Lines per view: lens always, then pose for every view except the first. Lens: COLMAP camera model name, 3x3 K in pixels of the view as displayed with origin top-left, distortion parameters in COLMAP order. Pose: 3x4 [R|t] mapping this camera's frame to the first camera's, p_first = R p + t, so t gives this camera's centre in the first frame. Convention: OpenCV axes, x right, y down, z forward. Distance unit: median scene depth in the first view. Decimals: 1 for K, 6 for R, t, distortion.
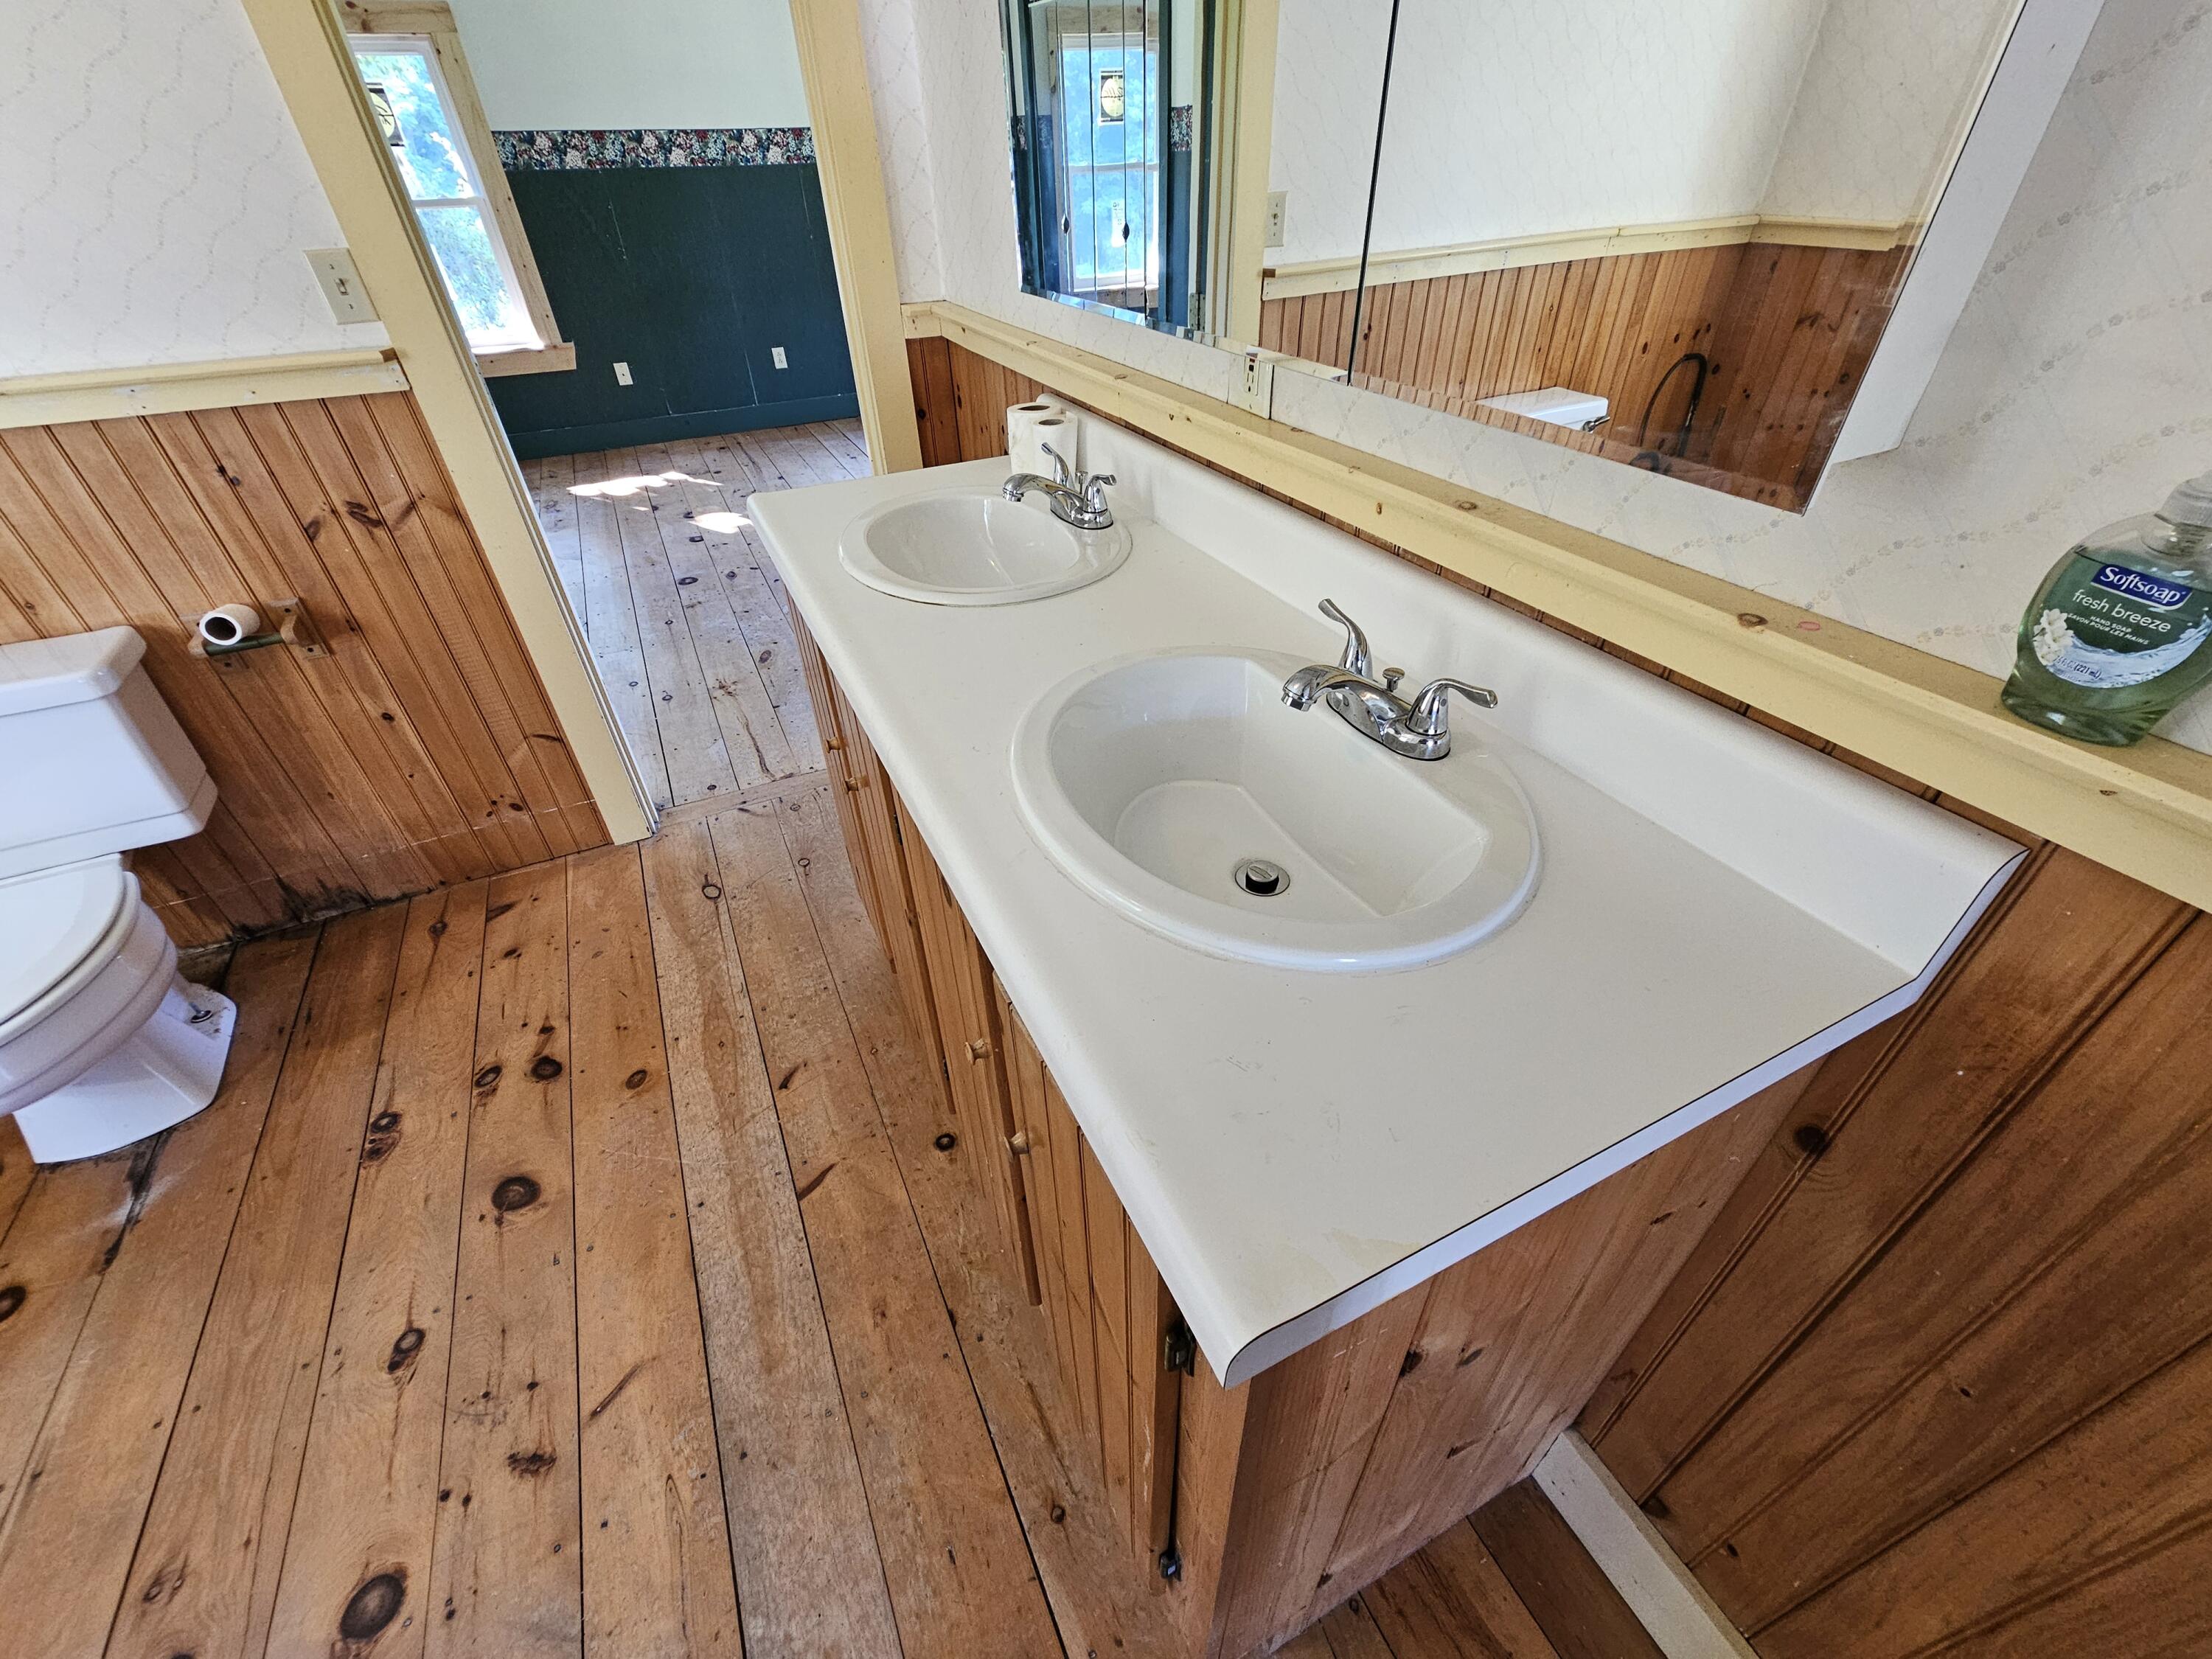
lens RADIAL K [[910.3, 0, 1106.0], [0, 910.3, 829.5], [0, 0, 1]] dist [0.002121, -0.000327]
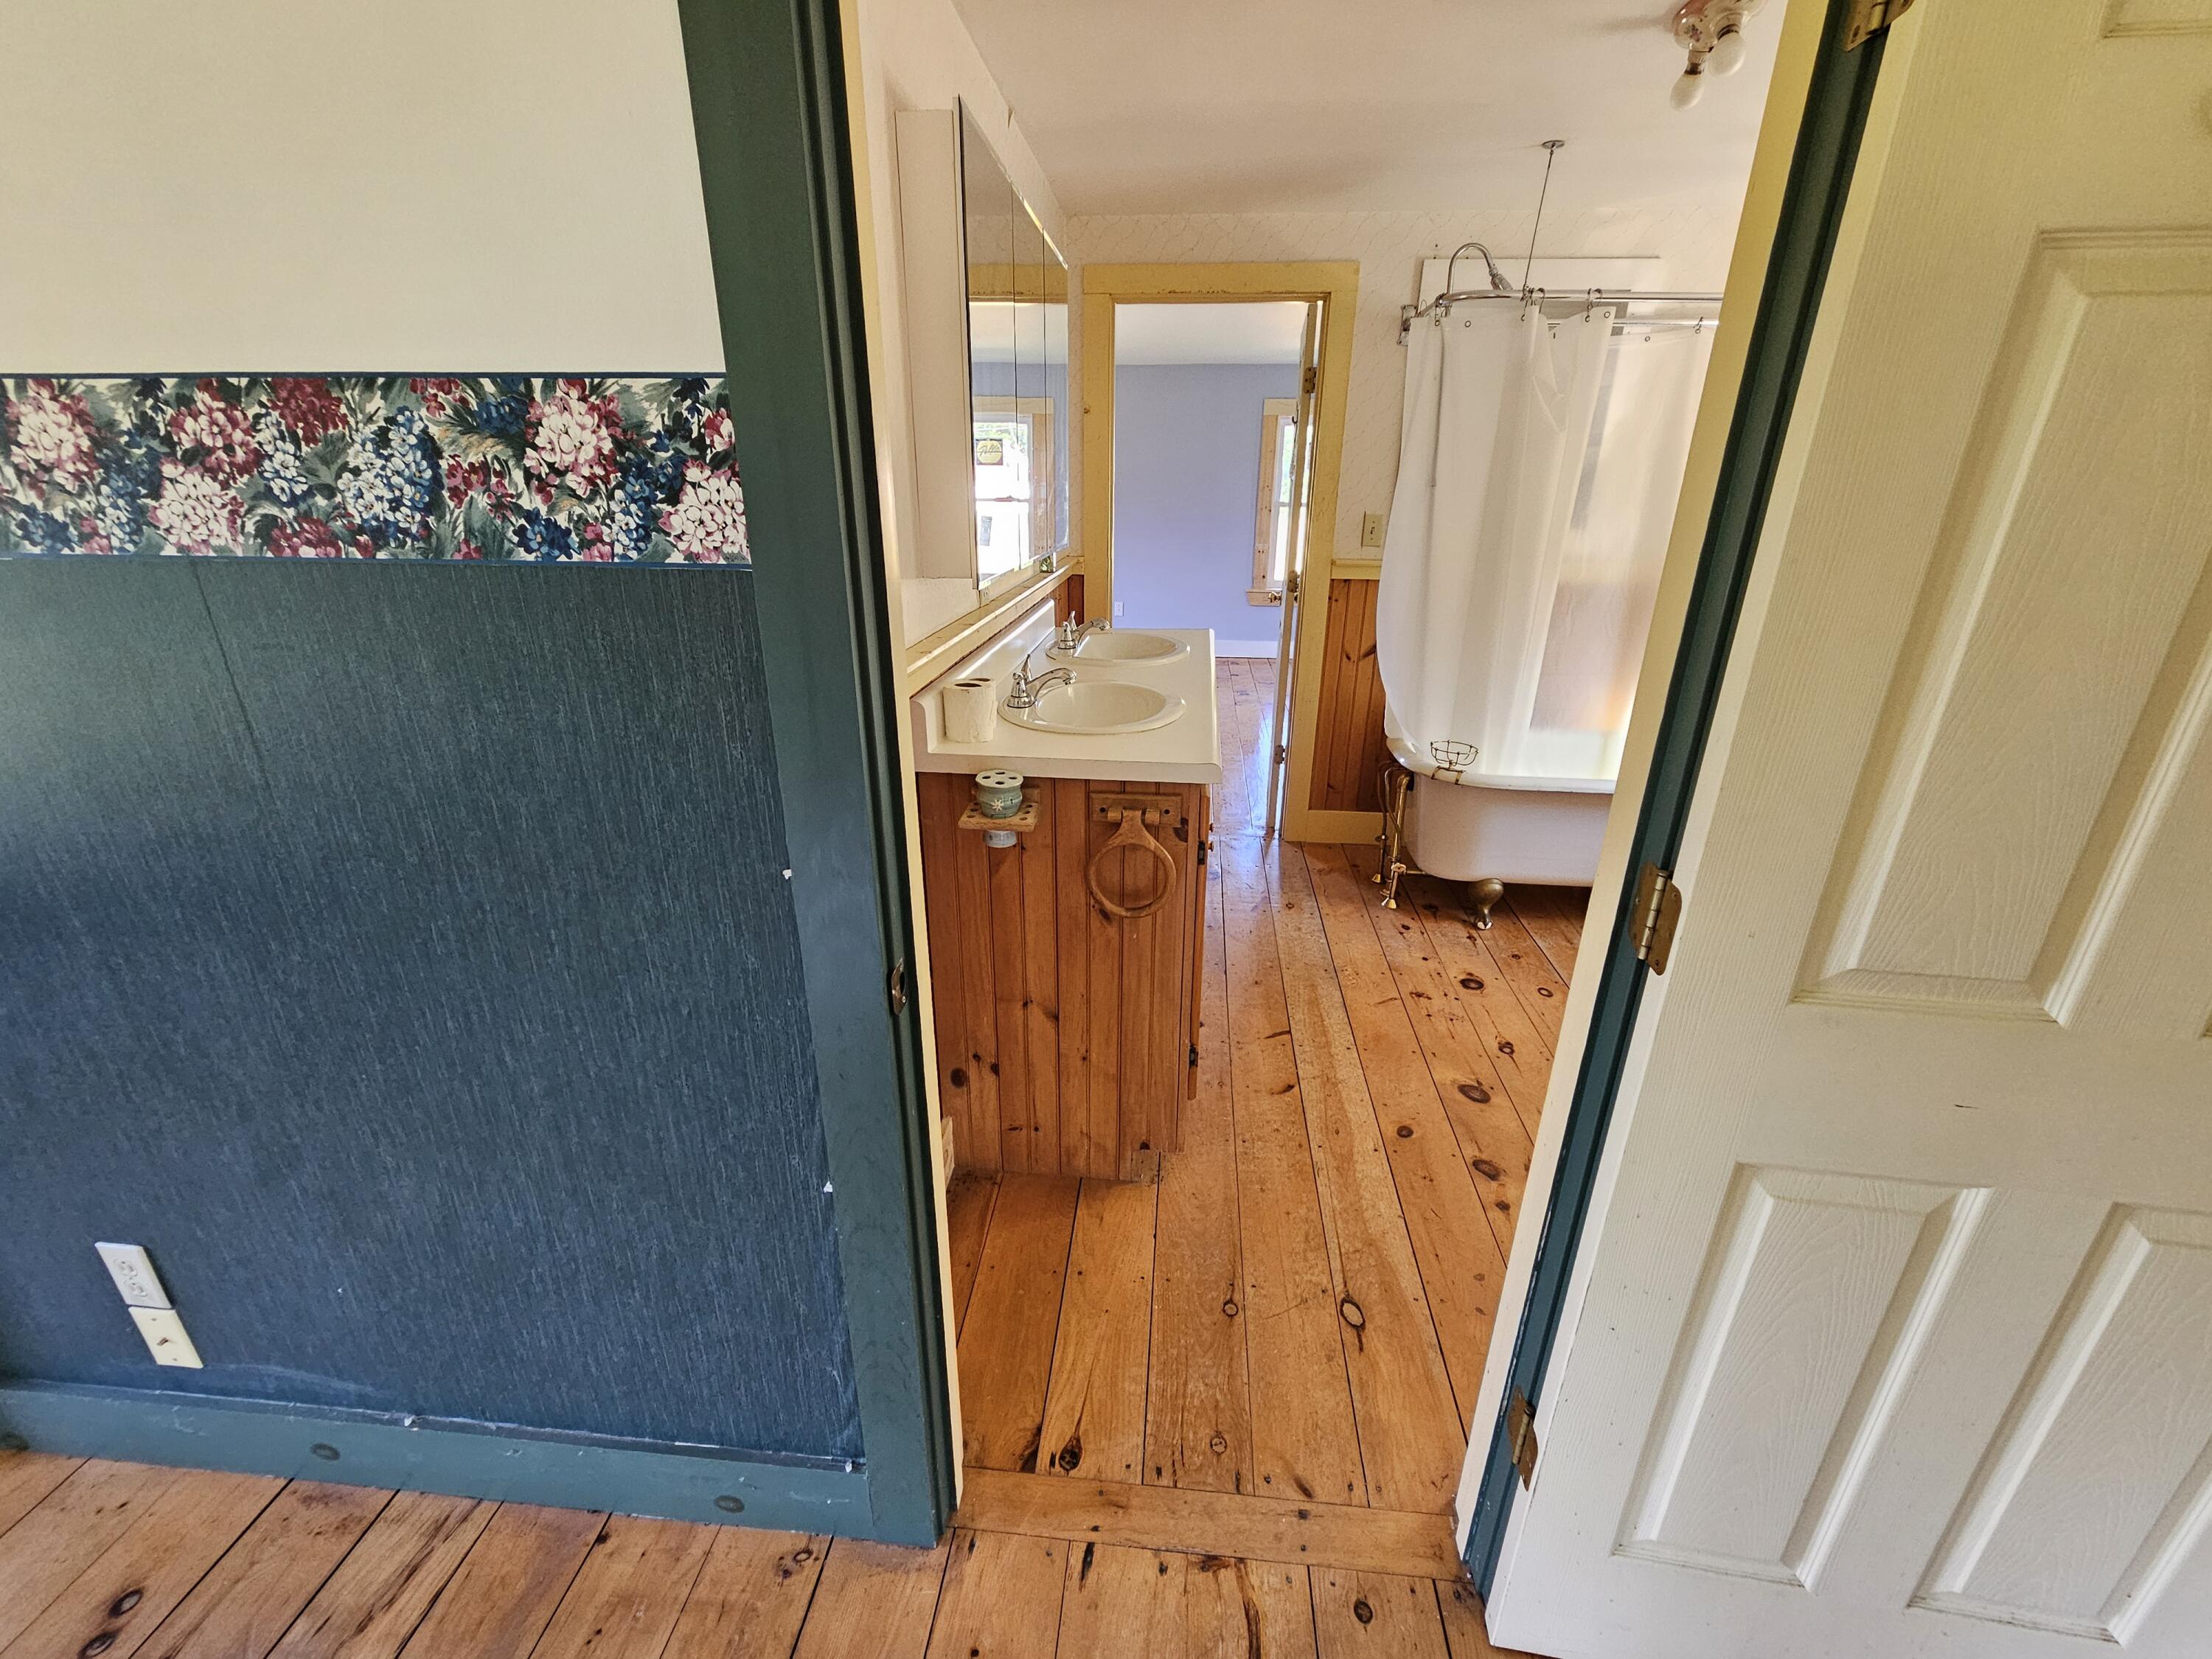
lens RADIAL K [[910.3, 0, 1106.0], [0, 910.3, 829.5], [0, 0, 1]] dist [0.002121, -0.000327]
pose [[-0.851524, -0.174558, 0.494405, -0.691397], [0.325851, 0.562554, 0.759839, -0.986175], [-0.410765, 0.808123, -0.422148, 1.323130]]
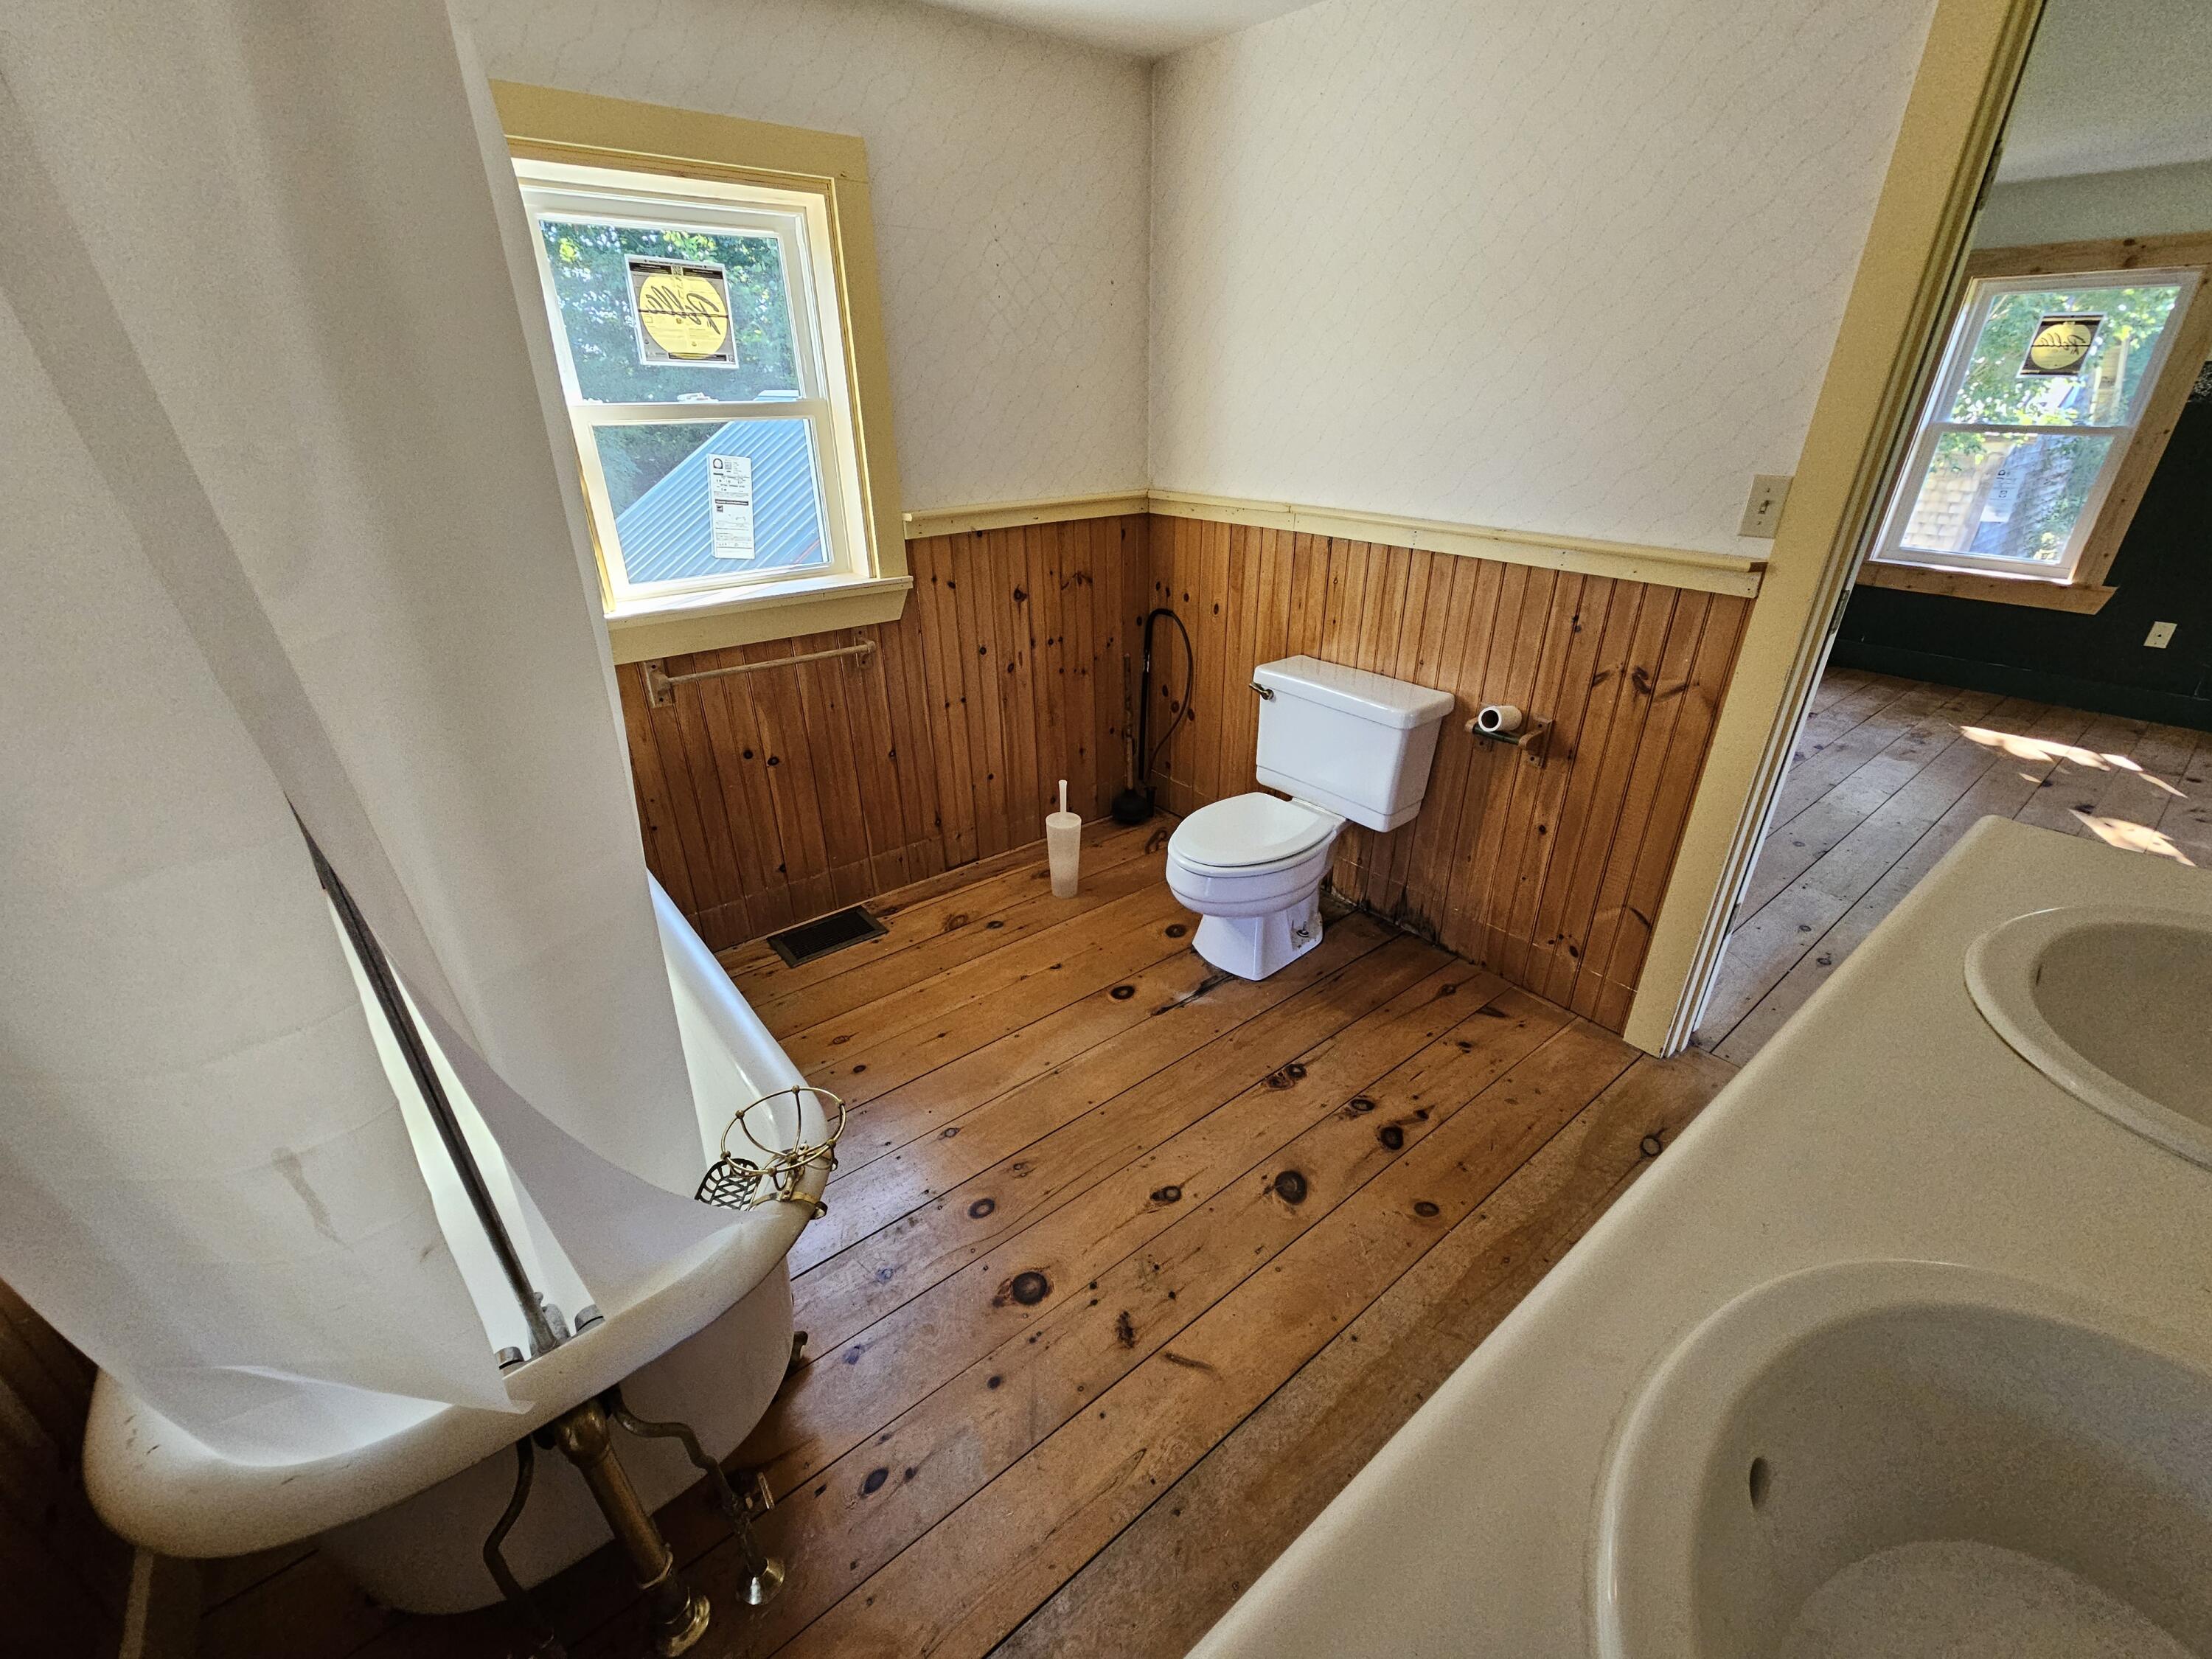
lens RADIAL K [[910.3, 0, 1106.0], [0, 910.3, 829.5], [0, 0, 1]] dist [0.002121, -0.000327]
pose [[0.214208, 0.446620, -0.868704, 0.104543], [-0.587426, 0.769453, 0.250743, -0.097518], [0.780414, 0.456588, 0.427179, 0.085122]]
